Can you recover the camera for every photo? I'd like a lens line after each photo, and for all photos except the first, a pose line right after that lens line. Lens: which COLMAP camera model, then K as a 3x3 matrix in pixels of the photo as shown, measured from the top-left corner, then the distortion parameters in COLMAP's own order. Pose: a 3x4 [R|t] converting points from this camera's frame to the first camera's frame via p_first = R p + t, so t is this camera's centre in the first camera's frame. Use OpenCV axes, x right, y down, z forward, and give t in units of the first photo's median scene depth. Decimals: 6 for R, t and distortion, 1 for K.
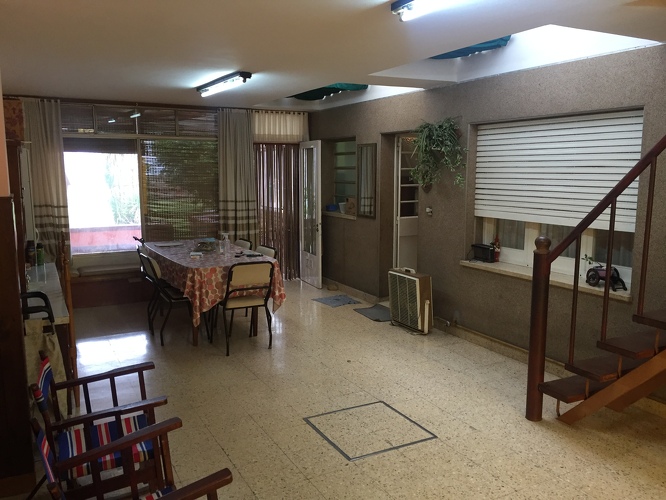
lens RADIAL K [[570.9, 0, 331.0], [0, 570.9, 251.7], [0, 0, 1]] dist [0.068543, -0.015328]
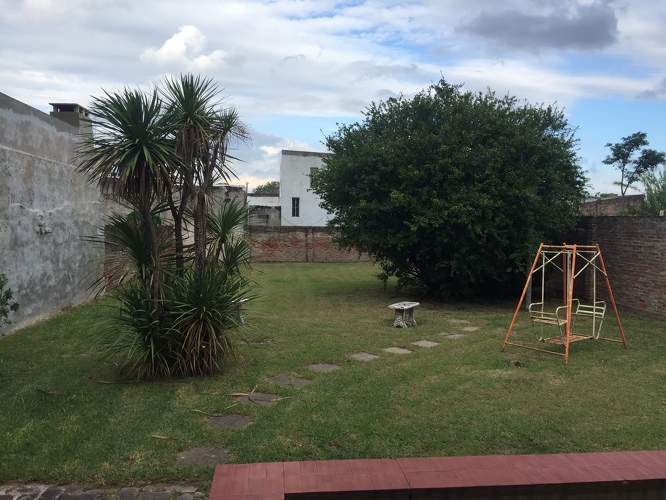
lens RADIAL K [[570.9, 0, 335.9], [0, 570.9, 247.3], [0, 0, 1]] dist [0.068543, -0.015328]
pose [[0.930967, 0.028861, -0.363961, -0.083766], [-0.062864, 0.994654, -0.081924, -0.068005], [0.359651, 0.099148, 0.927804, 0.480253]]
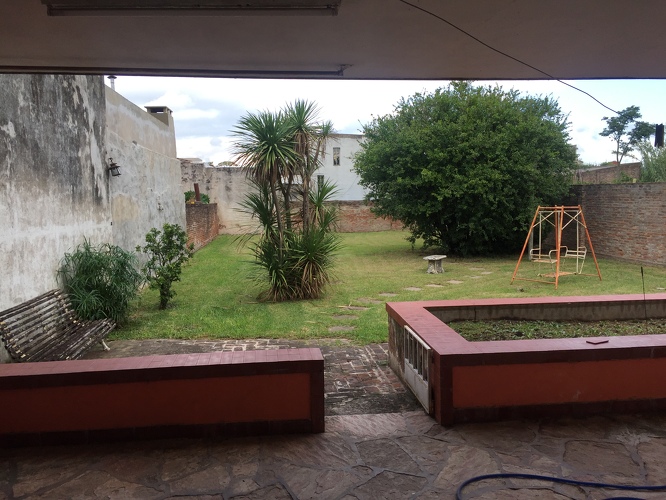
lens RADIAL K [[570.9, 0, 330.4], [0, 570.9, 248.8], [0, 0, 1]] dist [0.068543, -0.015328]
pose [[0.925639, 0.021232, -0.377813, -0.073939], [-0.037603, 0.998644, -0.036006, -0.048139], [0.376536, 0.047536, 0.925182, 0.346168]]
